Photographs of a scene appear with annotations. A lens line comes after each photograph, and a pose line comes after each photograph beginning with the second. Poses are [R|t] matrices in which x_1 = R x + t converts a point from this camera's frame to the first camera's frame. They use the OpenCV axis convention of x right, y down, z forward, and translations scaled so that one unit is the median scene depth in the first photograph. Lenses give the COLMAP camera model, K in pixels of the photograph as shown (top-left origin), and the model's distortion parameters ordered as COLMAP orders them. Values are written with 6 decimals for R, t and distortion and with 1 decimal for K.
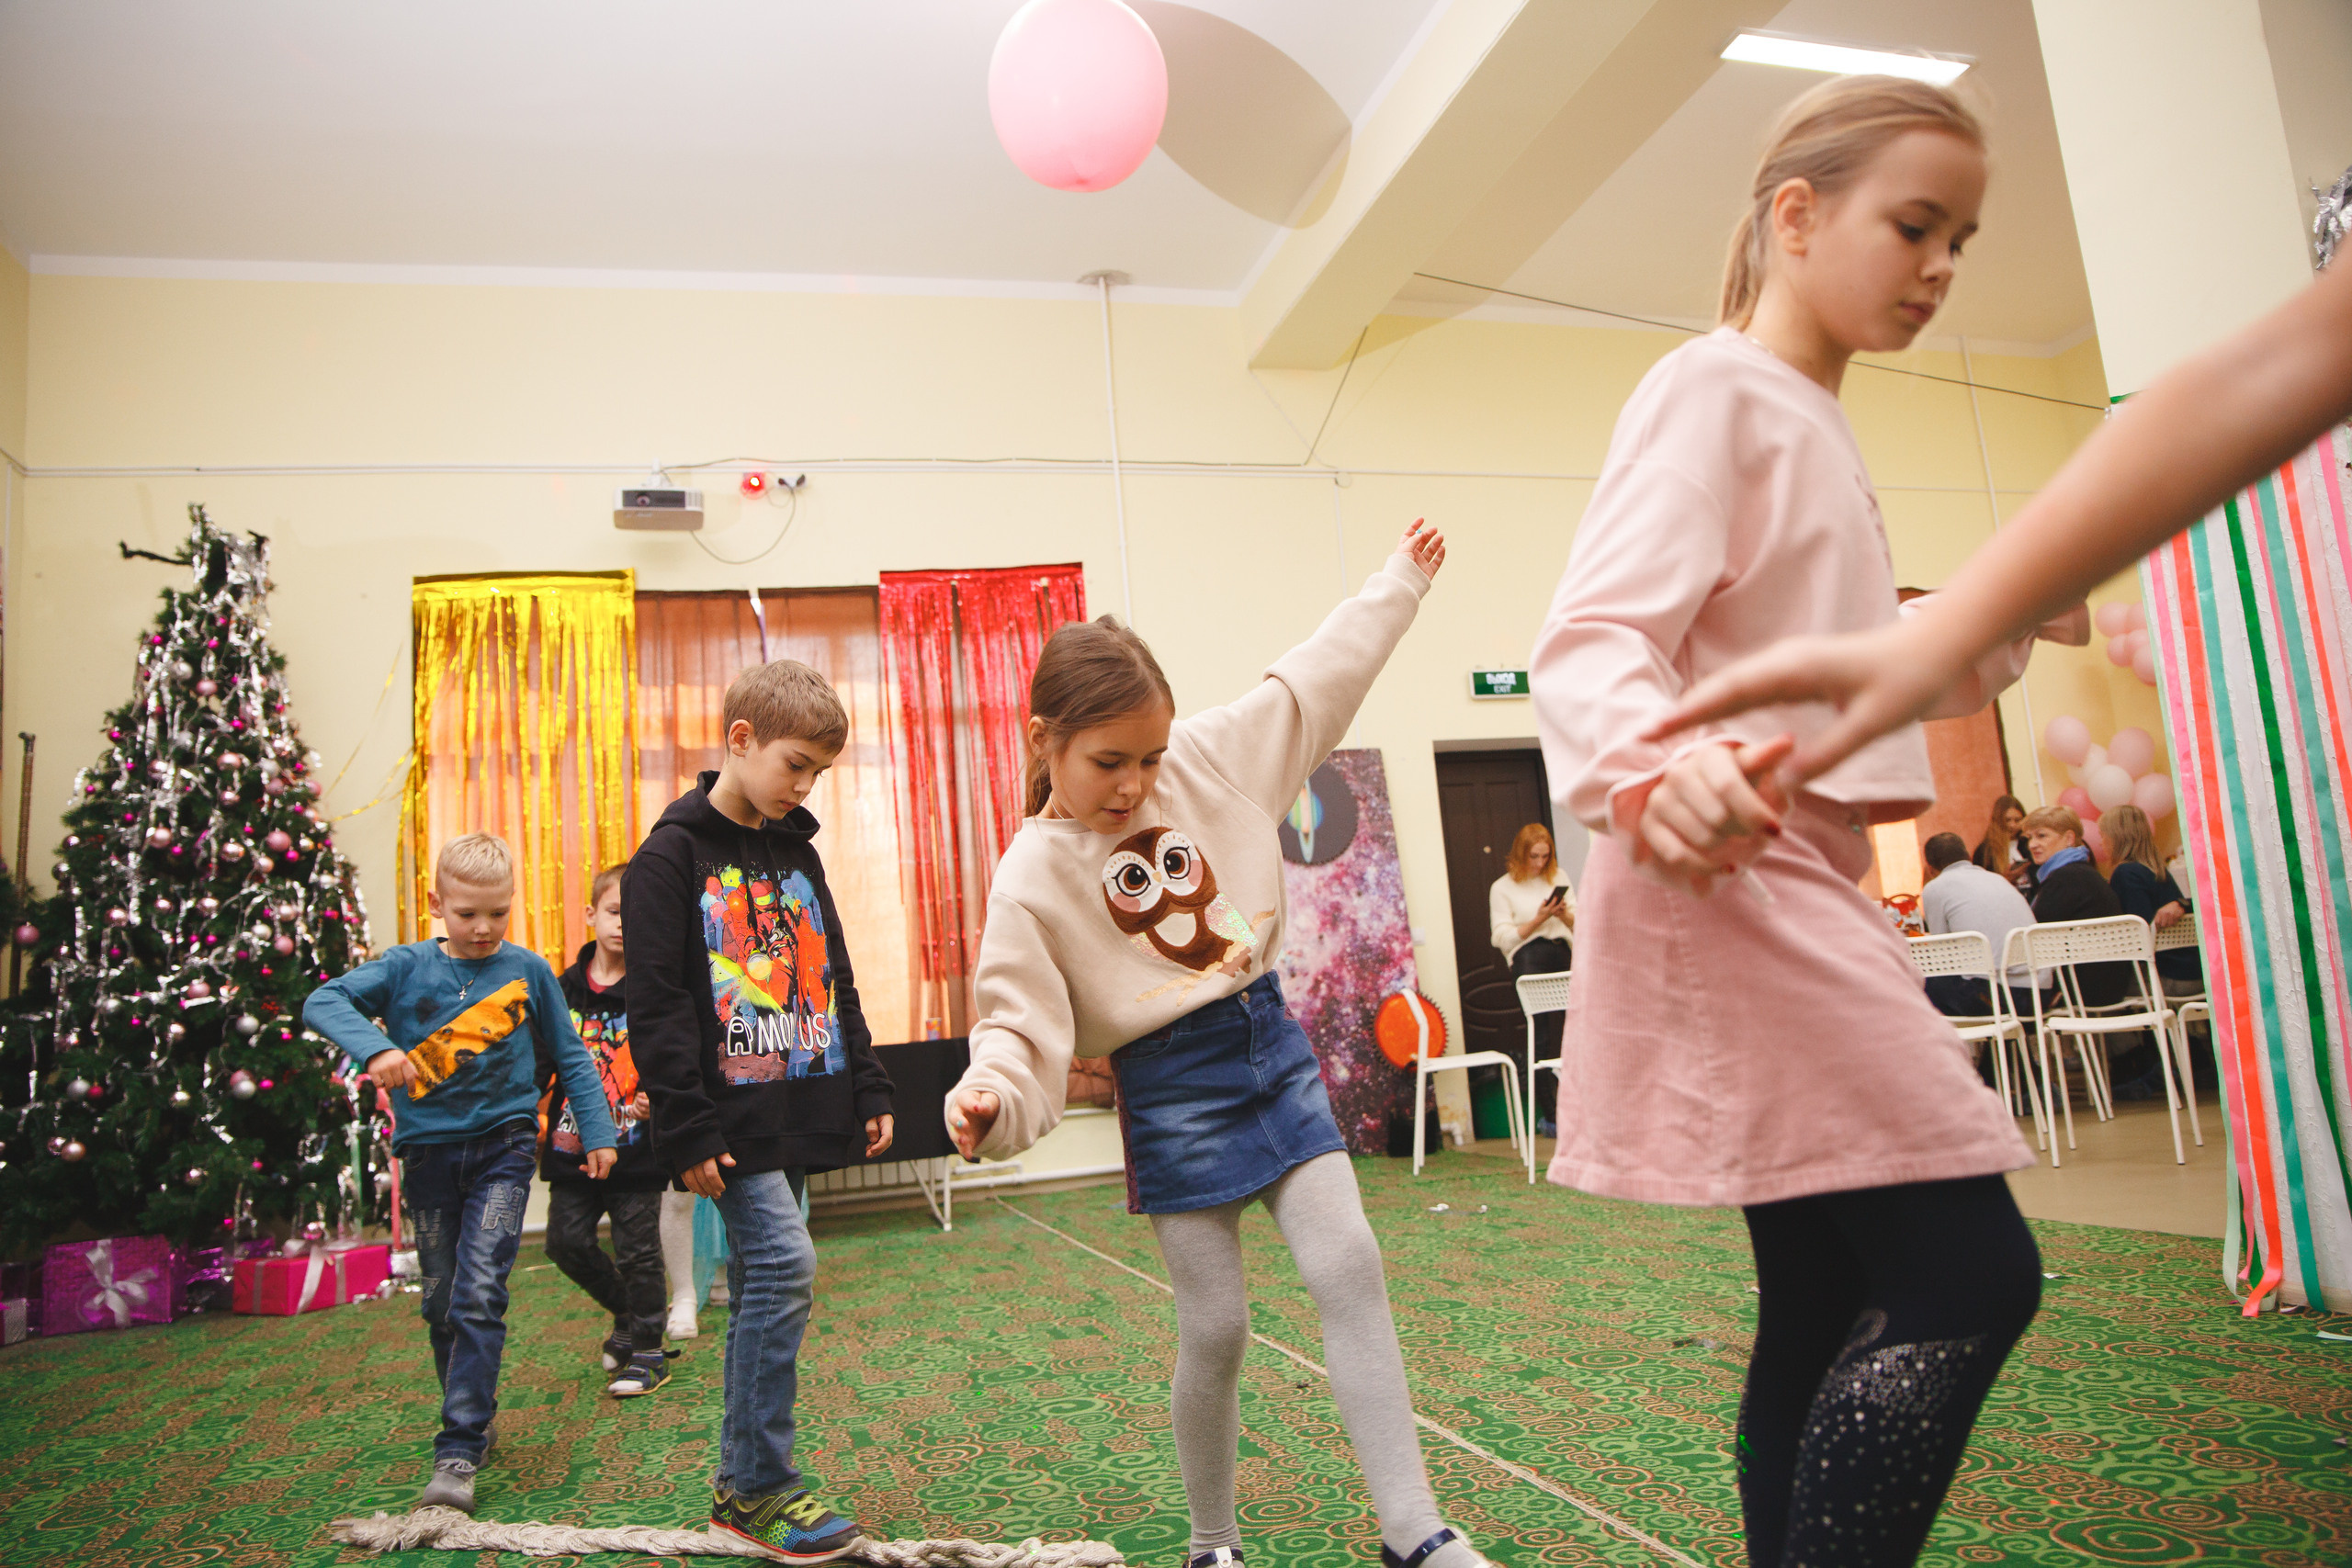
lens RADIAL K [[1618.9, 0, 1160.2], [0, 1618.9, 791.5], [0, 0, 1]] dist [-0.129025, 0.094834]
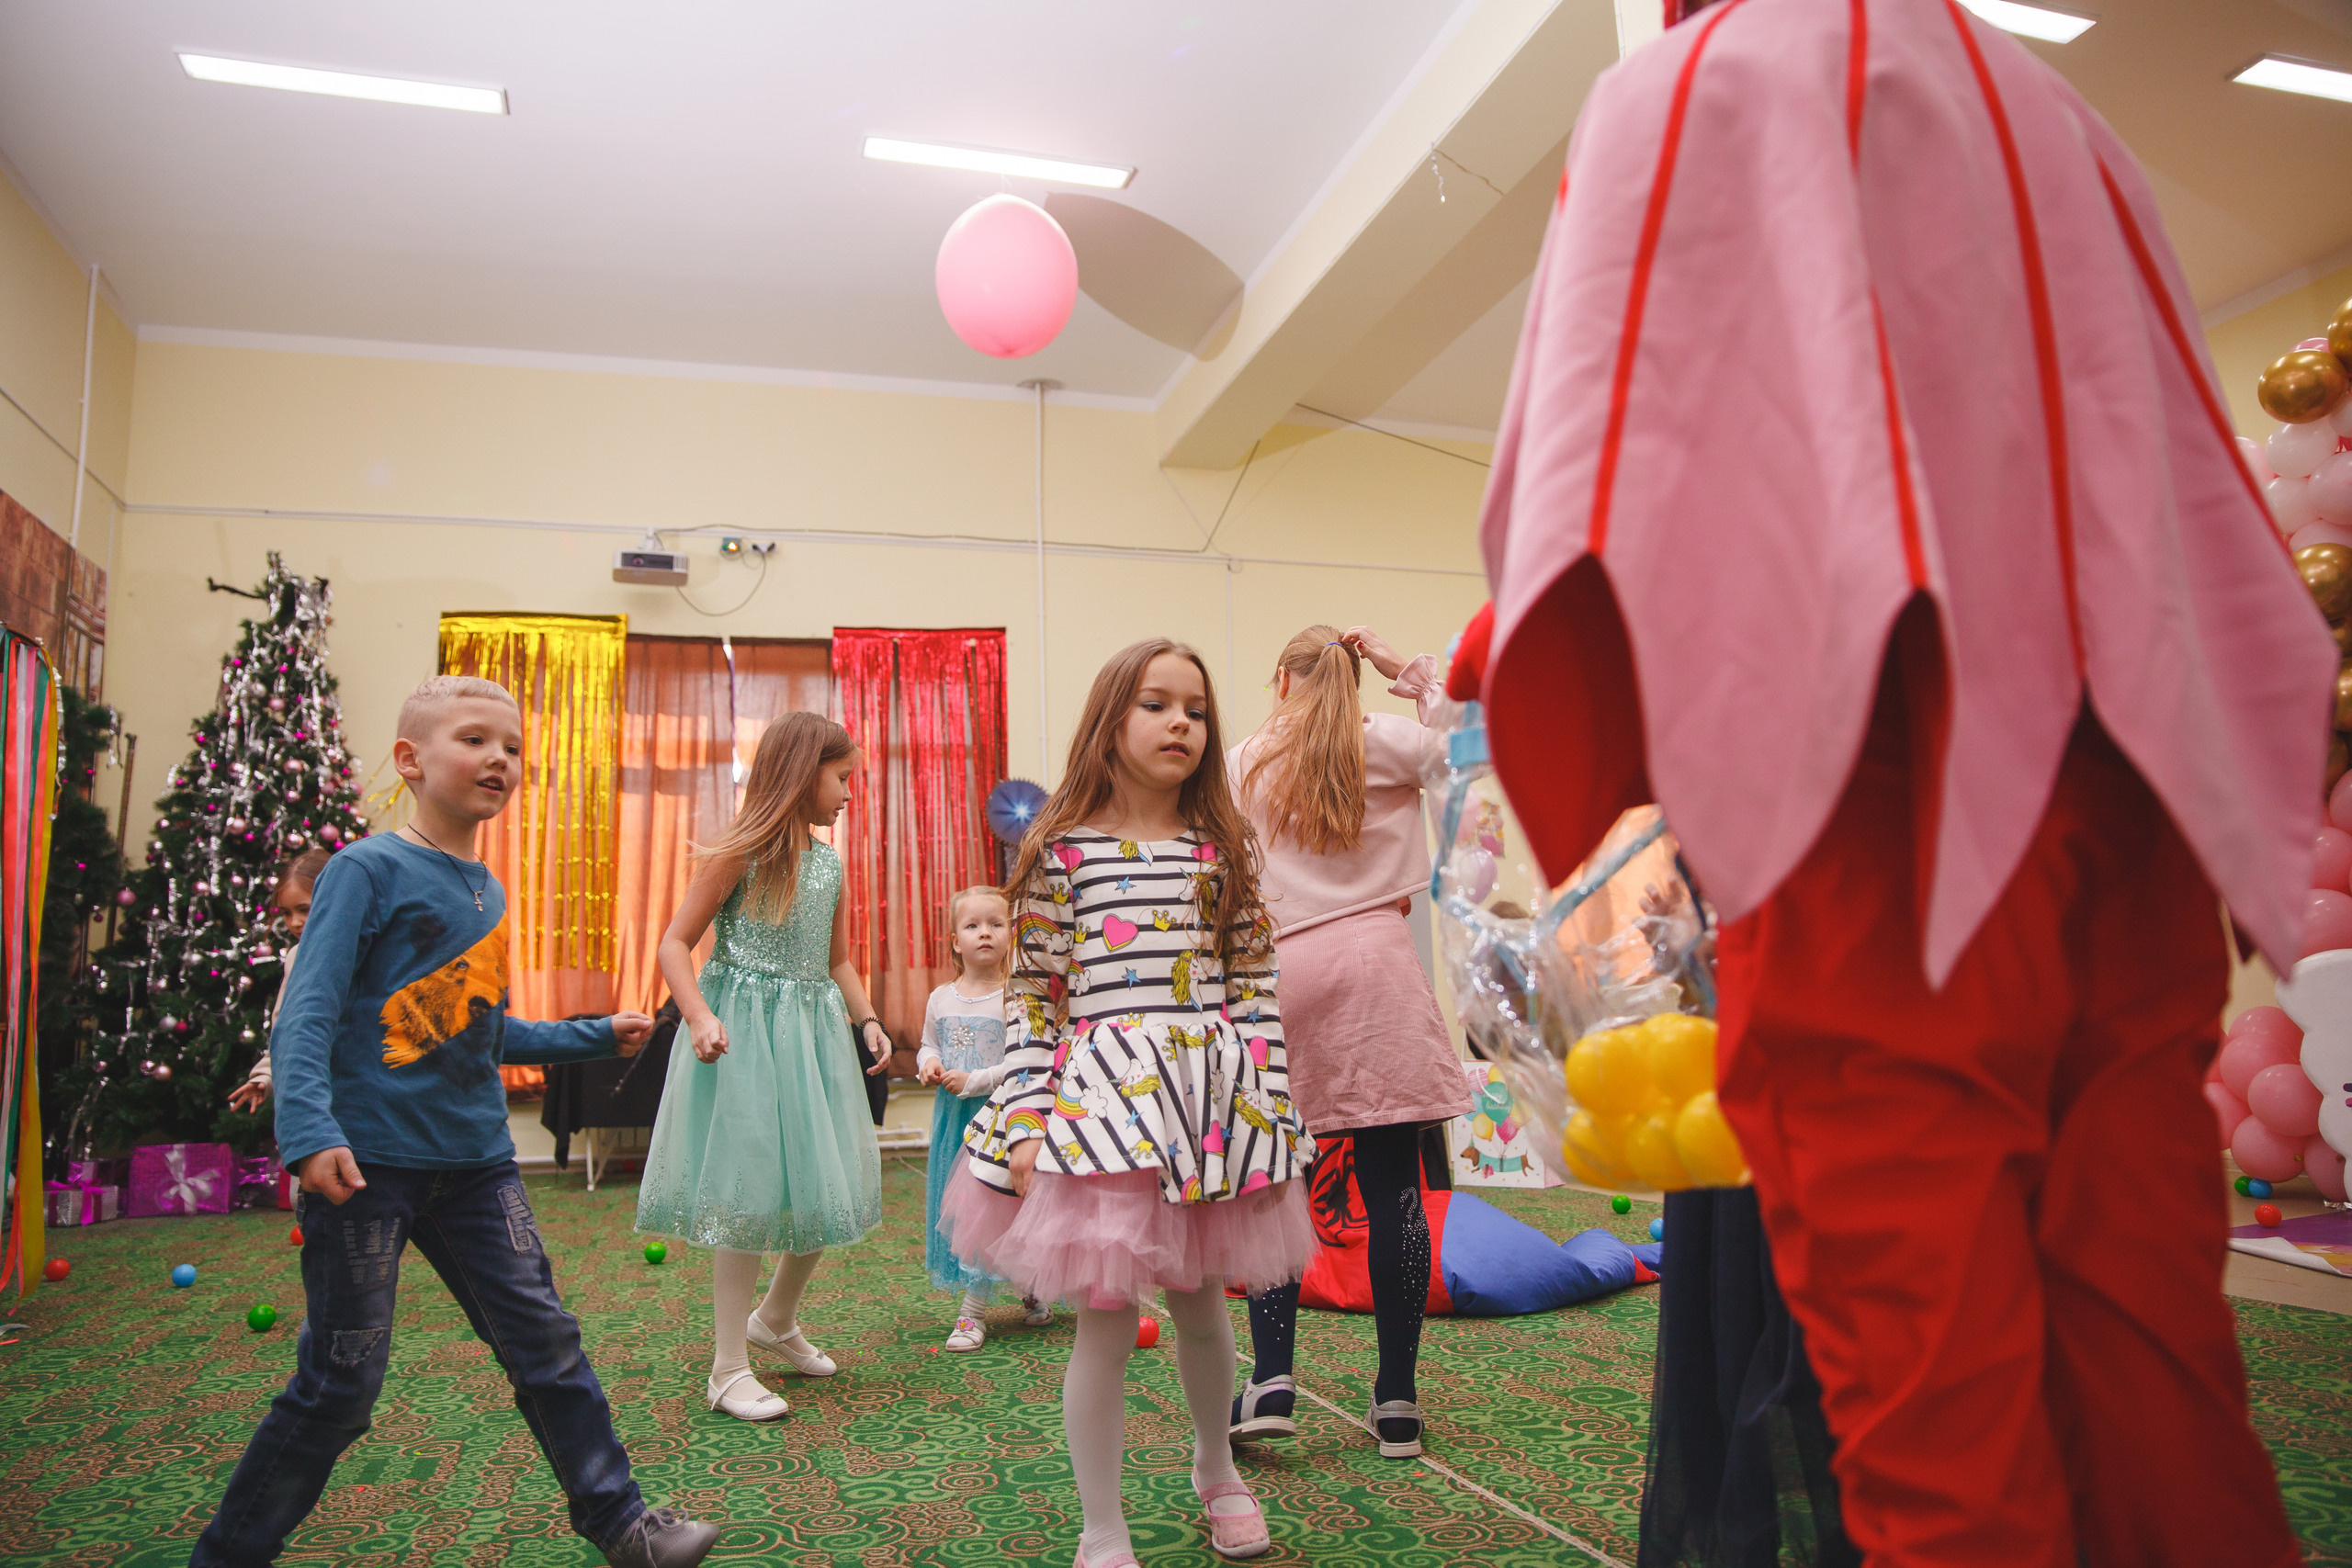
lens RADIAL K [[1620.6, 0, 1154.7], [0, 1620.6, 773.6], [0, 0, 1]] dist [-0.126129, 0.090628]
pose [[0.998201, 0.057025, 0.018519, 0.059664], [-0.056818, 0.998318, -0.011498, -0.036581], [-0.019143, 0.010425, 0.999762, -0.246864]]
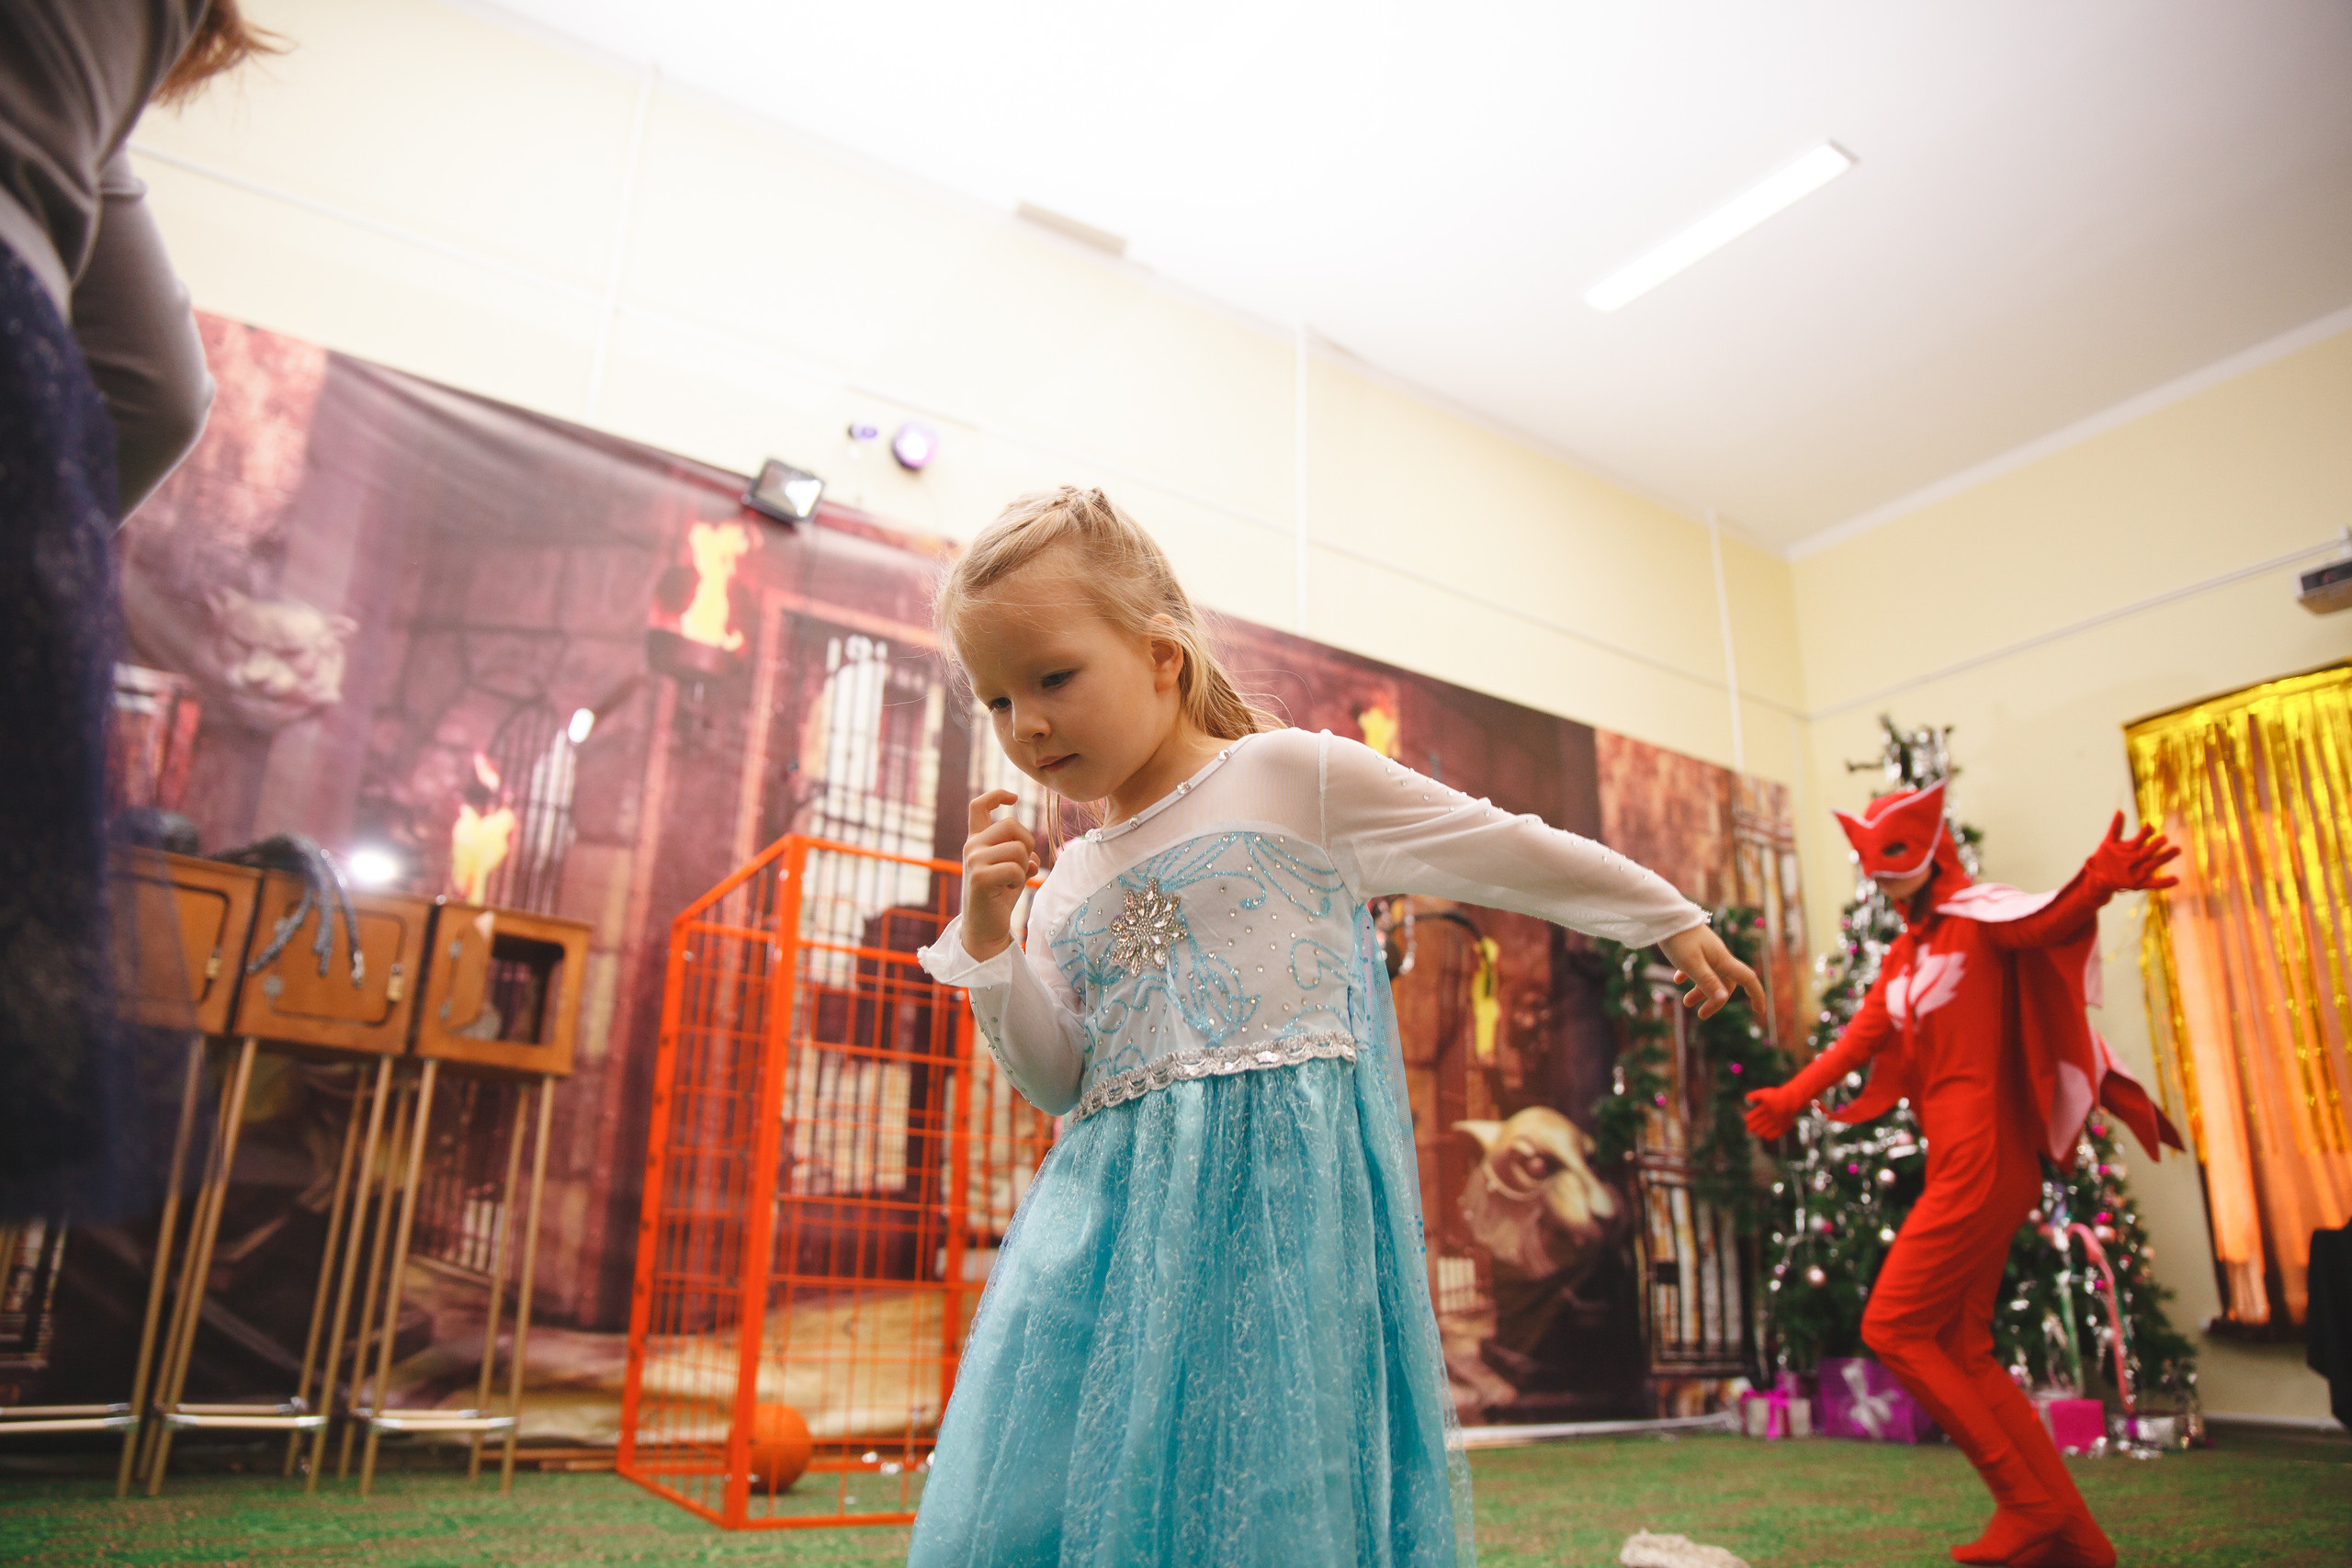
lens RADIAL K [[1631.5, 0, 1172.0], [0, 1631.5, 774.0], [0, 0, 1]] dist [-0.126478, 0.105074]
pose [[0.330597, -0.212525, -0.919532, 0.284992], [0.090286, 0.976969, -0.193340, 0.038994], [0.939443, -0.019103, 0.342171, 0.109672]]
